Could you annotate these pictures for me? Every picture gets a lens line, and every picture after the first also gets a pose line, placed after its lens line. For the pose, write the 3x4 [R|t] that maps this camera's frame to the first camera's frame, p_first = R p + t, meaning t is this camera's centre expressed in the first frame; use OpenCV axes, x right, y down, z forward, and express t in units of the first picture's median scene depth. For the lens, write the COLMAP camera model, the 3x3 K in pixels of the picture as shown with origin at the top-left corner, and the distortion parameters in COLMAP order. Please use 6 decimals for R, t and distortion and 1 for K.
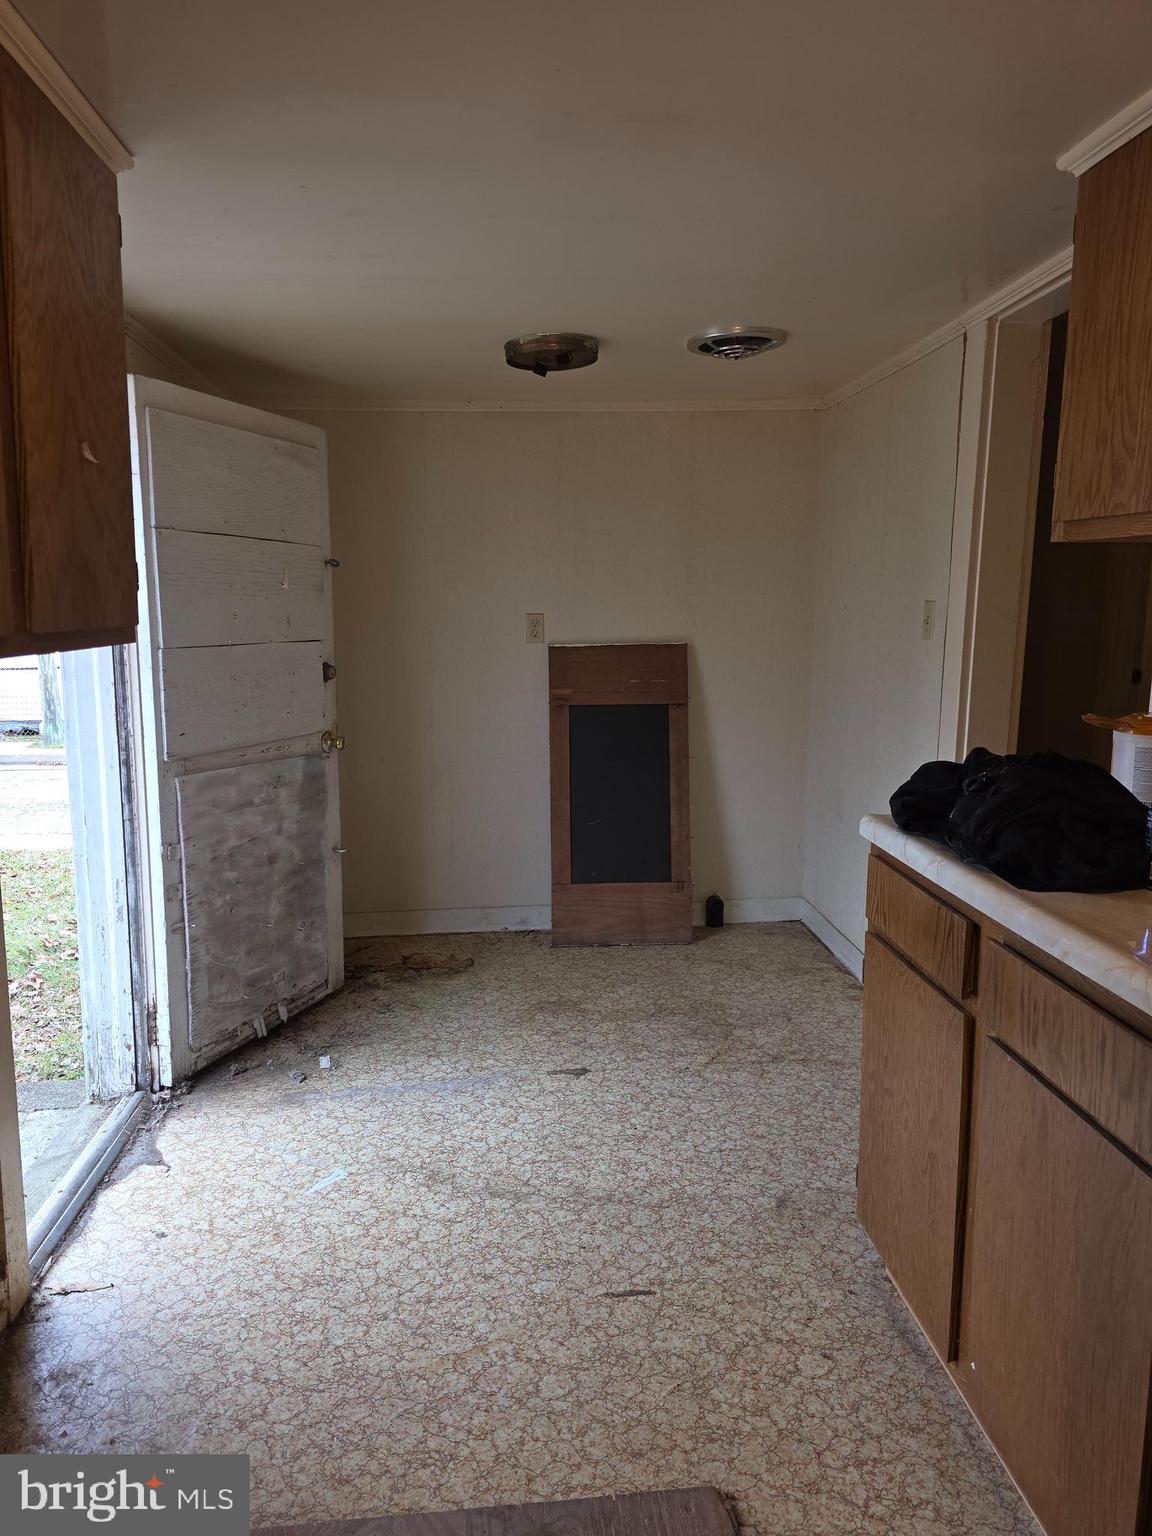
lens RADIAL K [[1042.4, 0, 560.8], [0, 1042.4, 777.7], [0, 0, 1]] dist [0.061456, -0.052975]
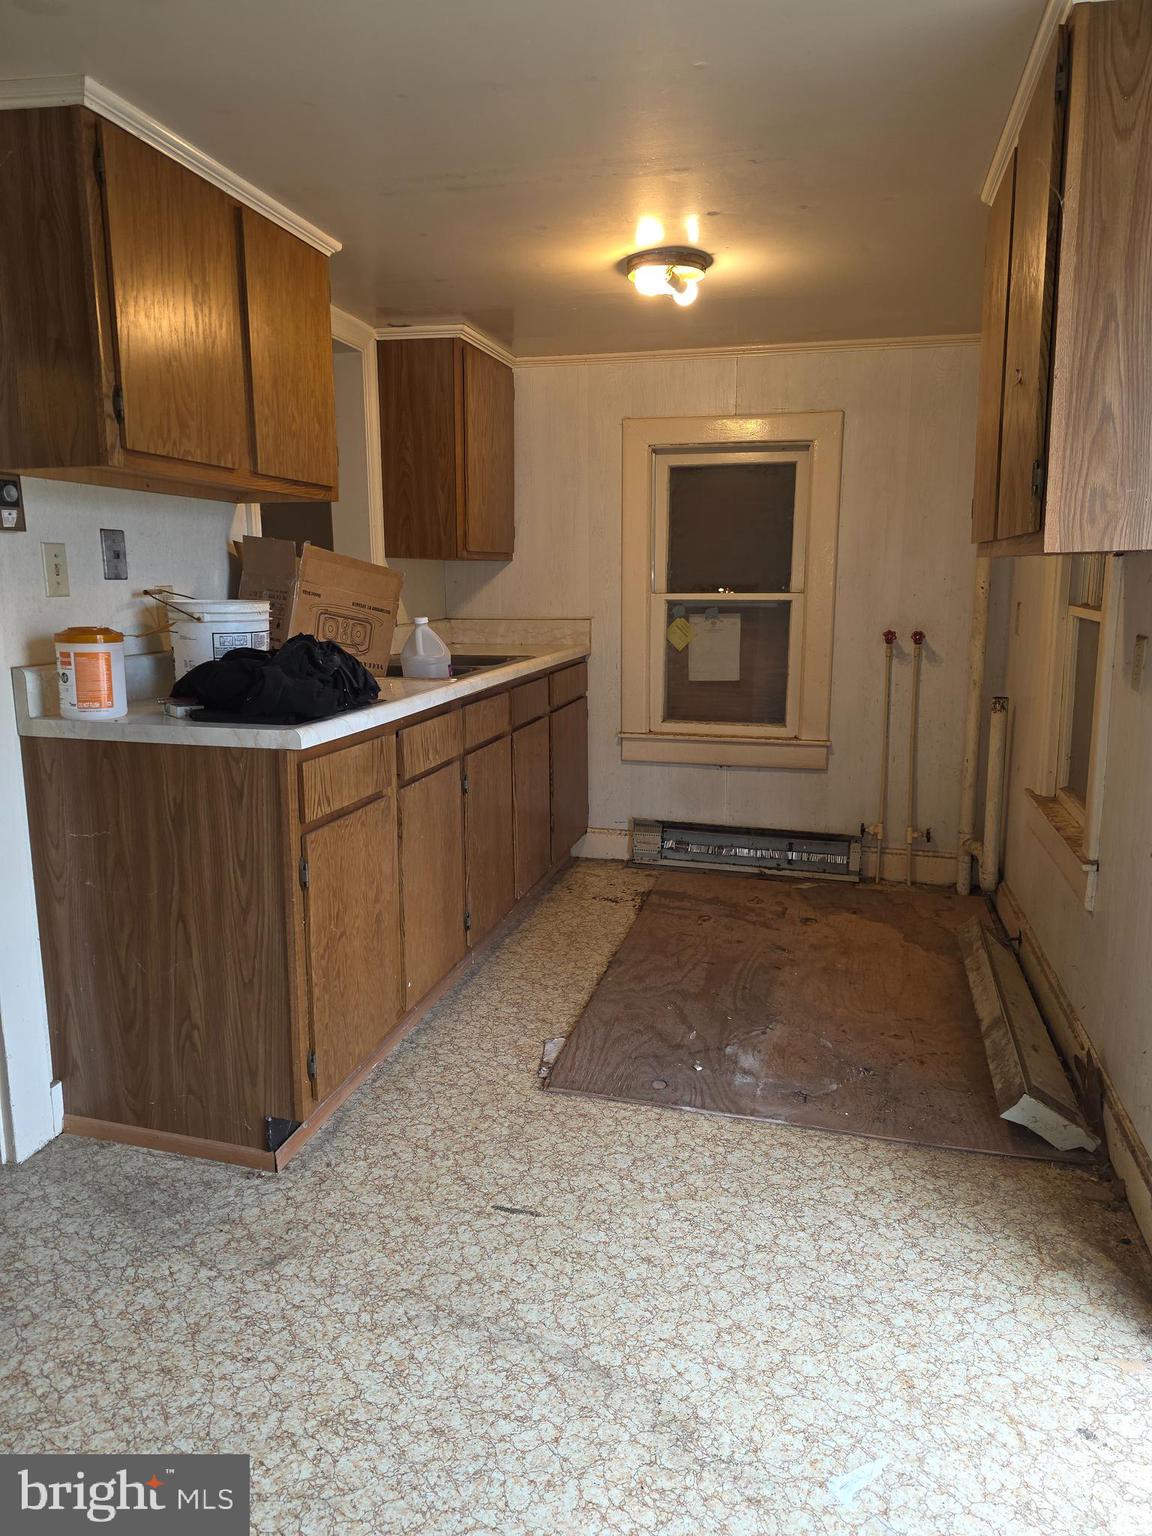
lens RADIAL K [[1042.4, 0, 560.8], [0, 1042.4, 777.7], [0, 0, 1]] dist [0.061456, -0.052975]
pose [[-0.944365, -0.060796, 0.323233, -0.273108], [0.060828, 0.933530, 0.353300, -0.251722], [-0.323226, 0.353306, -0.877895, 1.702208]]
